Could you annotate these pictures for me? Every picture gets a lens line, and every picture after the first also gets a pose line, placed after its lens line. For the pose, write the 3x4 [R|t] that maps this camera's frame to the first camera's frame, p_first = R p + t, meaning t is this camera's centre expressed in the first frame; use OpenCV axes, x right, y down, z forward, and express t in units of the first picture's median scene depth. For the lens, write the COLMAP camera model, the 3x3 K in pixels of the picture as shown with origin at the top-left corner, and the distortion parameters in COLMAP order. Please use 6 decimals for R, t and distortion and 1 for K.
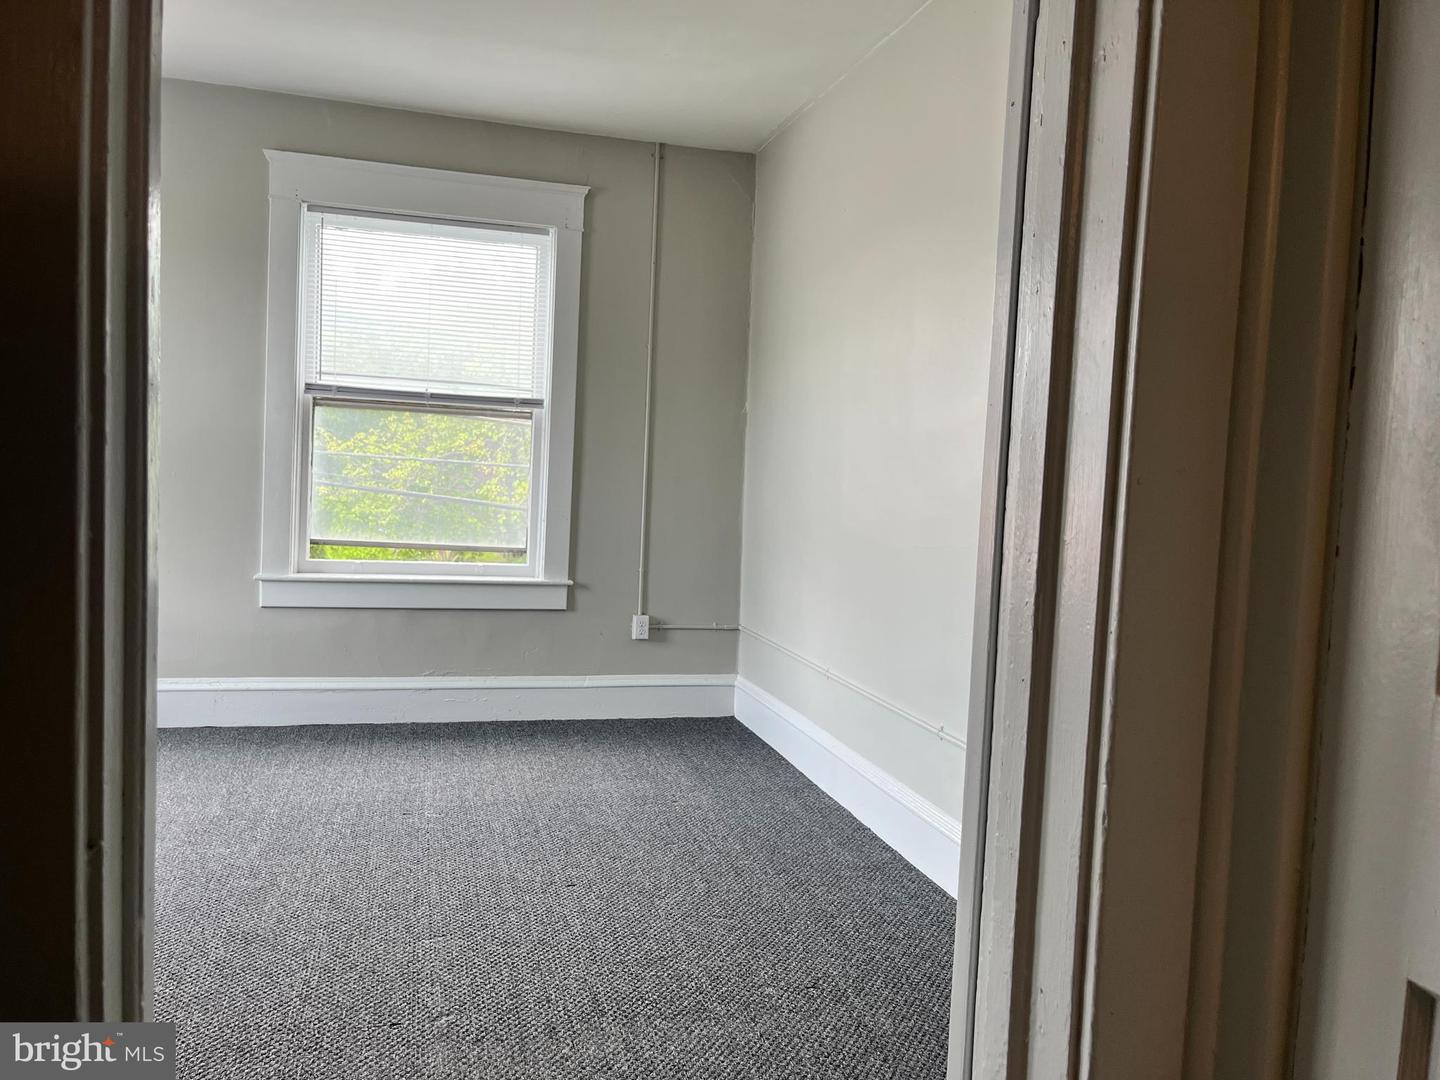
lens RADIAL K [[1087.9, 0, 692.2], [0, 1087.9, 542.8], [0, 0, 1]] dist [0.018635, -0.006227]
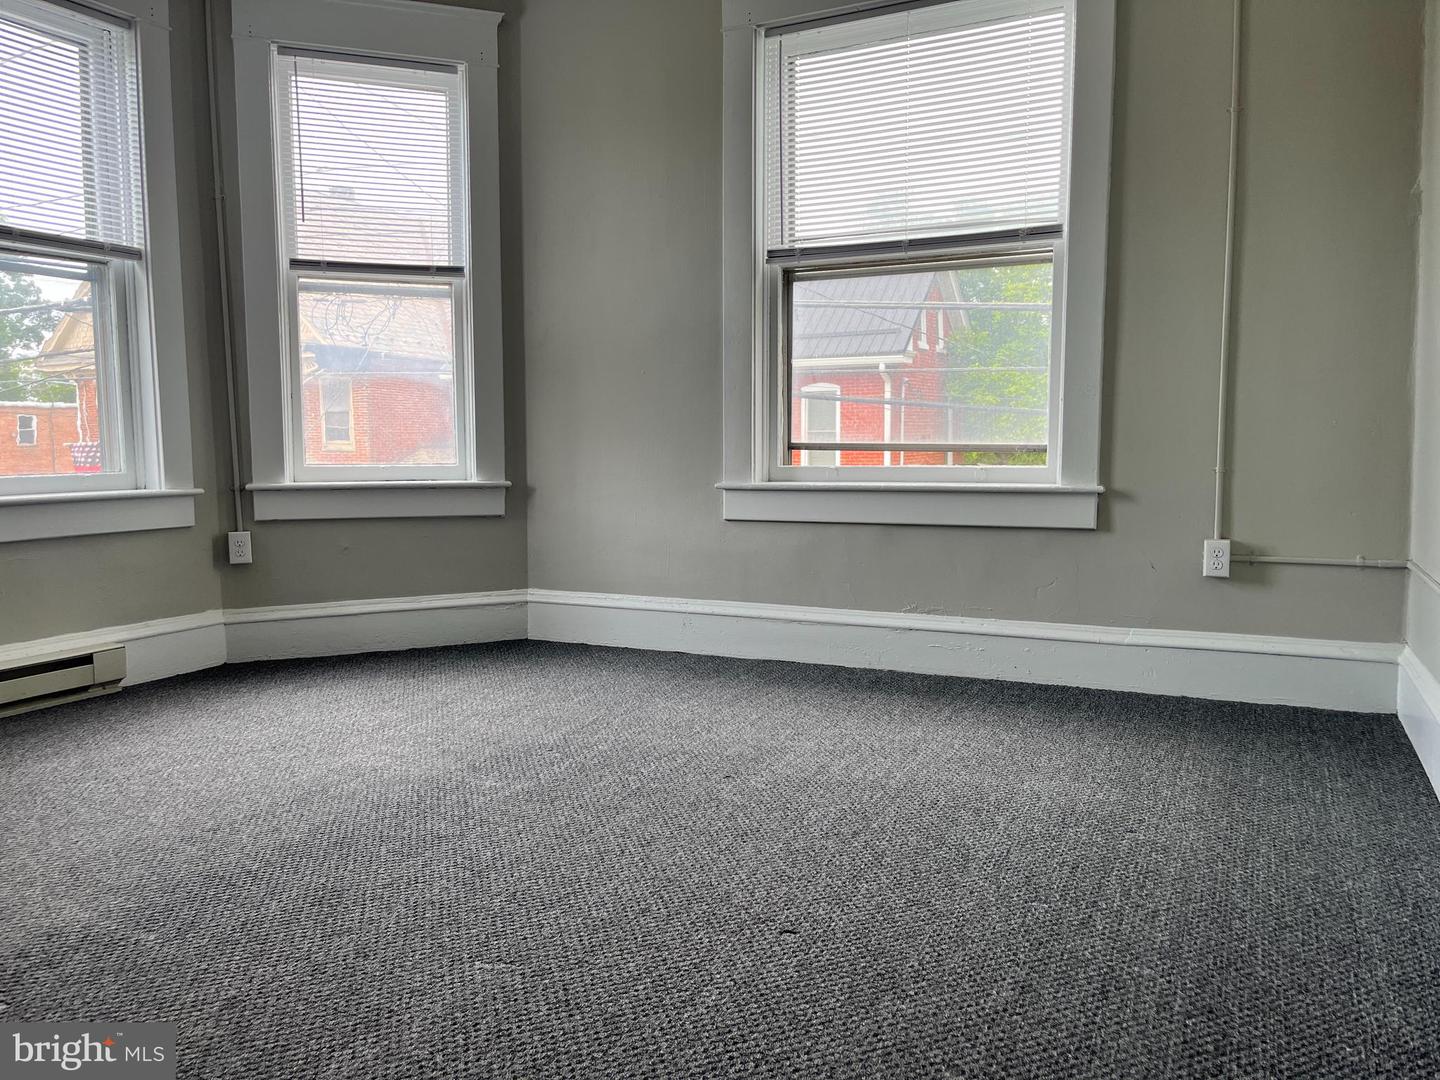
lens RADIAL K [[1087.9, 0, 692.2], [0, 1087.9, 542.8], [0, 0, 1]] dist [0.018635, -0.006227]
pose [[0.757394, 0.015342, -0.652778, 0.144023], [-0.000050, 0.999725, 0.023438, 0.055615], [0.652958, -0.017720, 0.757187, 0.322955]]
